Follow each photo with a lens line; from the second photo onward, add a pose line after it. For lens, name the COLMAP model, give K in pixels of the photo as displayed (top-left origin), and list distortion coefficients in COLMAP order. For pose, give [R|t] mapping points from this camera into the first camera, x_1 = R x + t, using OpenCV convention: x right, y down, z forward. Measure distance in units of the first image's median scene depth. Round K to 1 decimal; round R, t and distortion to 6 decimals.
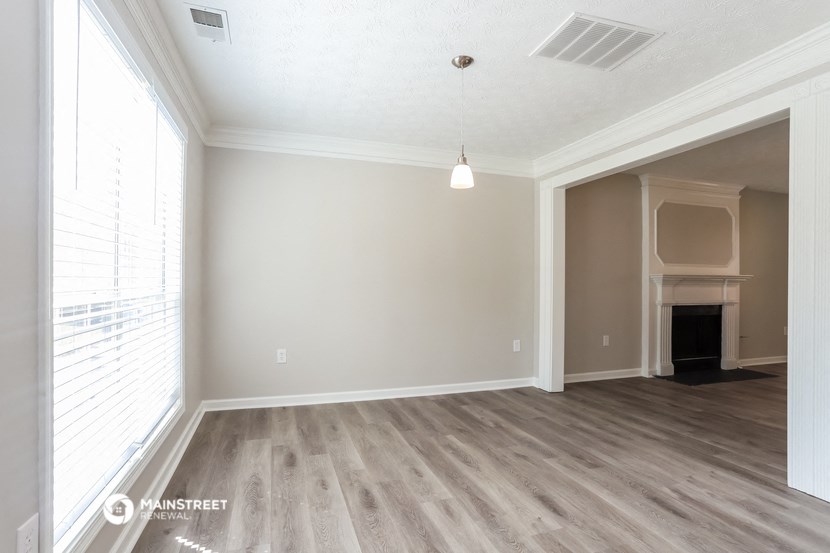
lens RADIAL K [[407.0, 0, 403.3], [0, 407.0, 277.9], [0, 0, 1]] dist [-0.004104, 0.001307]
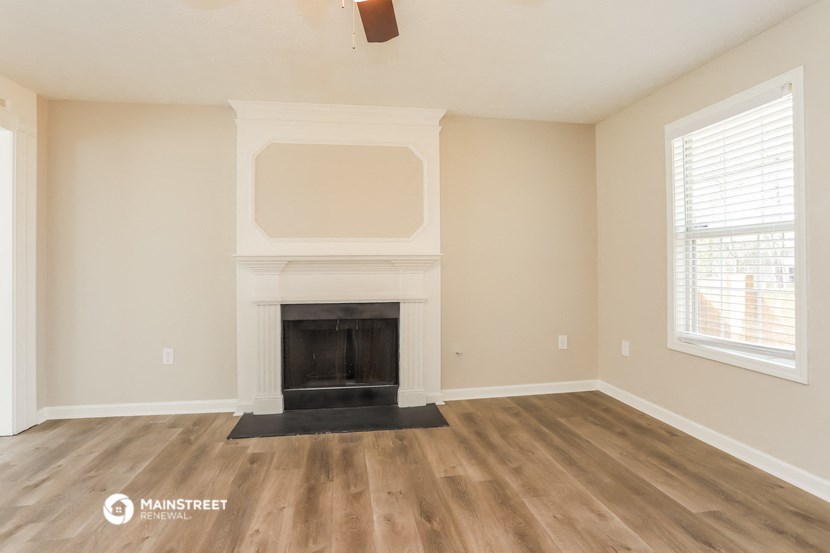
lens RADIAL K [[450.4, 0, 415.0], [0, 450.4, 271.0], [0, 0, 1]] dist [0.000474, 0.000979]
pose [[0.990065, -0.010404, -0.140227, 0.907755], [0.012407, 0.999833, 0.013420, 0.009148], [0.140064, -0.015027, 0.990028, 0.310961]]
